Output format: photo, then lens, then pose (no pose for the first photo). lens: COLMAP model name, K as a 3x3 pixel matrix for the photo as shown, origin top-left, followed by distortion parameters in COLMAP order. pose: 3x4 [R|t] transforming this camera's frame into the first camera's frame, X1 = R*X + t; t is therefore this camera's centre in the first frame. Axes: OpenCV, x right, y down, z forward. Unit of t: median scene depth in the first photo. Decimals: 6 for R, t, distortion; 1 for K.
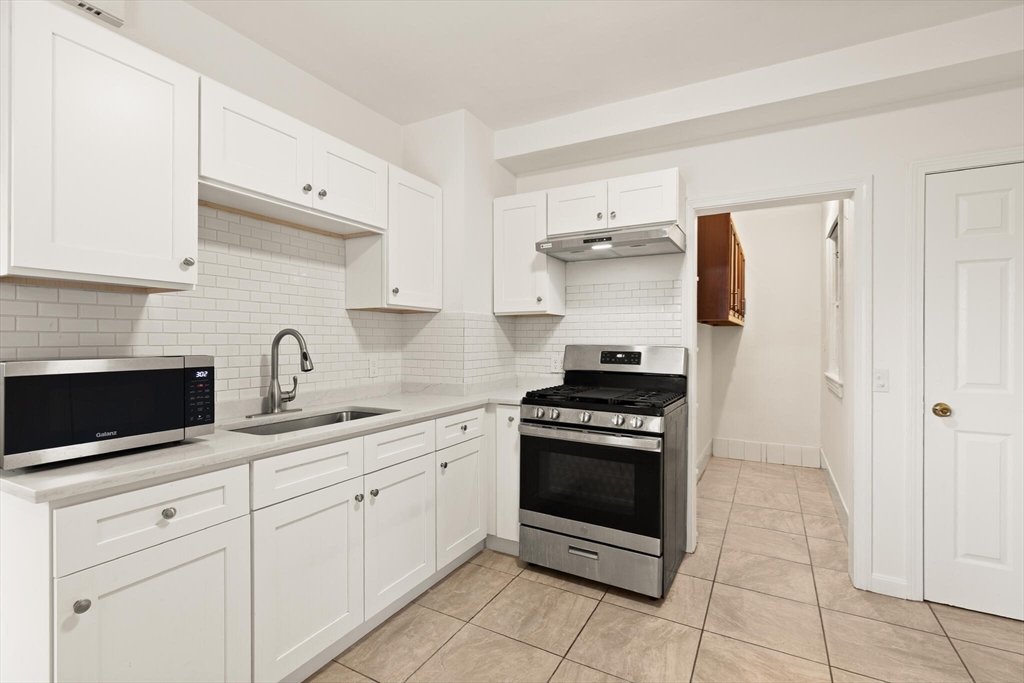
lens RADIAL K [[468.5, 0, 511.6], [0, 468.5, 337.8], [0, 0, 1]] dist [0.012723, -0.000776]
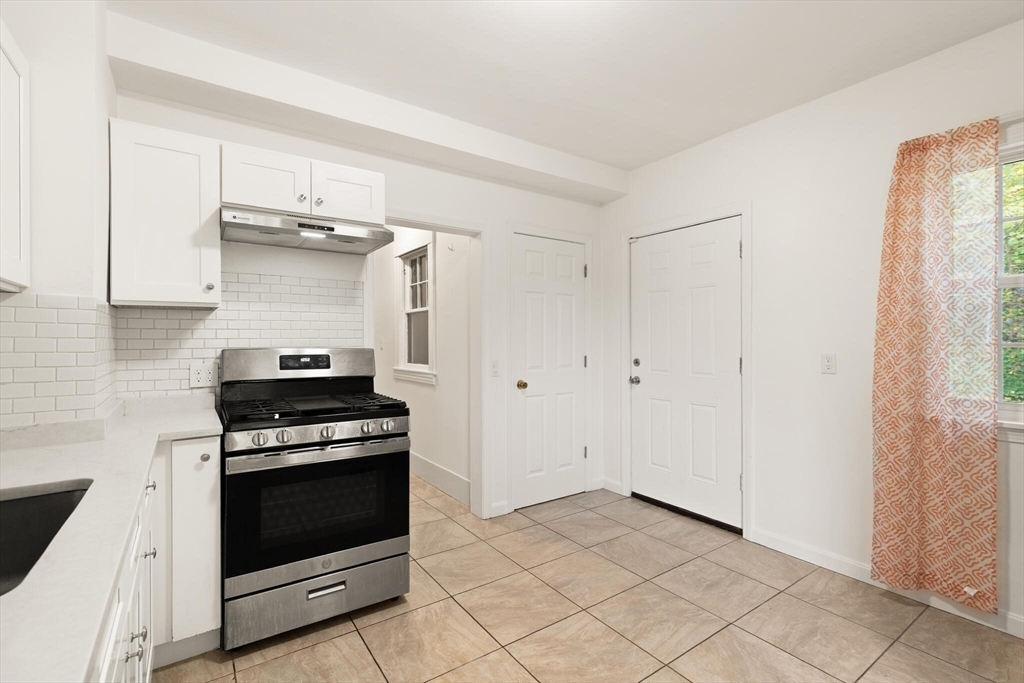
lens RADIAL K [[468.5, 0, 511.6], [0, 468.5, 337.8], [0, 0, 1]] dist [0.012723, -0.000776]
pose [[0.445459, 0.000162, 0.895302, -0.431919], [0.002644, 0.999995, -0.001497, -0.000904], [-0.895298, 0.003034, 0.445457, 0.289187]]
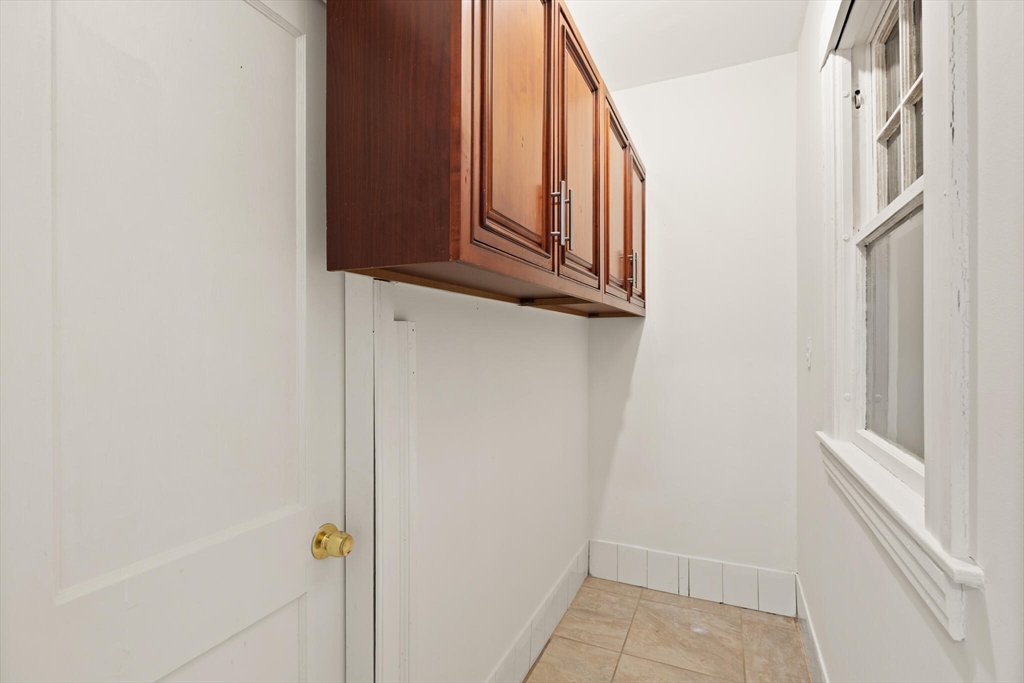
lens RADIAL K [[468.0, 0, 515.2], [0, 468.0, 342.8], [0, 0, 1]] dist [0.001223, -0.000742]
pose [[0.996678, -0.004161, 0.081331, 0.609288], [0.004026, 0.999990, 0.001828, 0.002577], [-0.081338, -0.001494, 0.996685, 1.000705]]
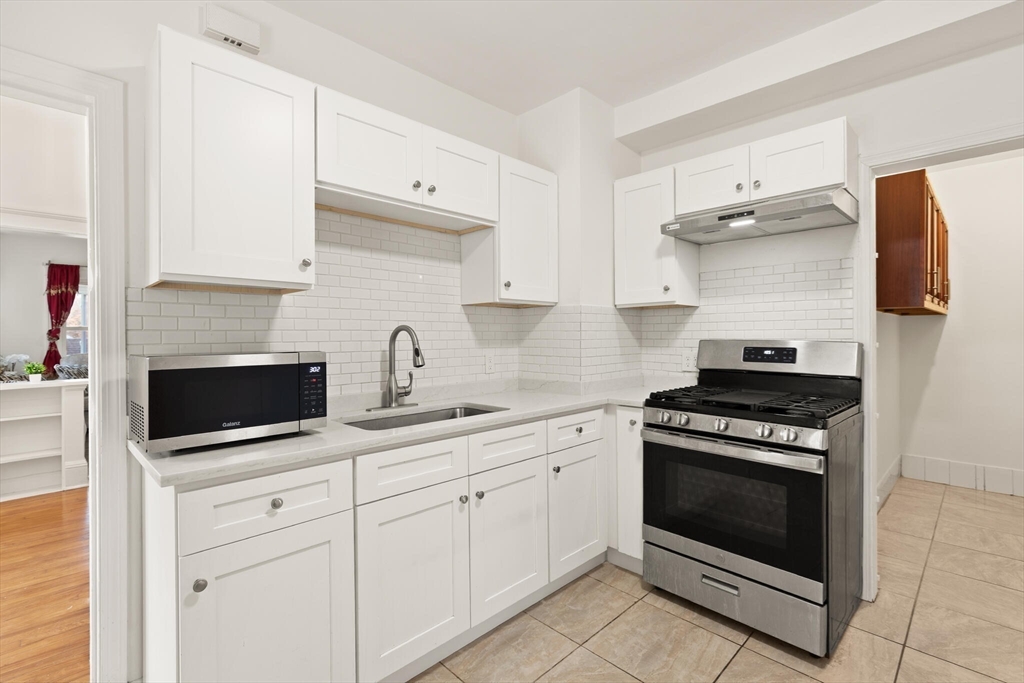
lens RADIAL K [[466.4, 0, 514.9], [0, 466.4, 333.2], [0, 0, 1]] dist [0.006367, -0.000886]
pose [[0.959820, -0.008050, -0.280501, 0.034777], [0.008269, 0.999966, -0.000403, 0.000747], [0.280495, -0.001932, 0.959854, 0.079912]]
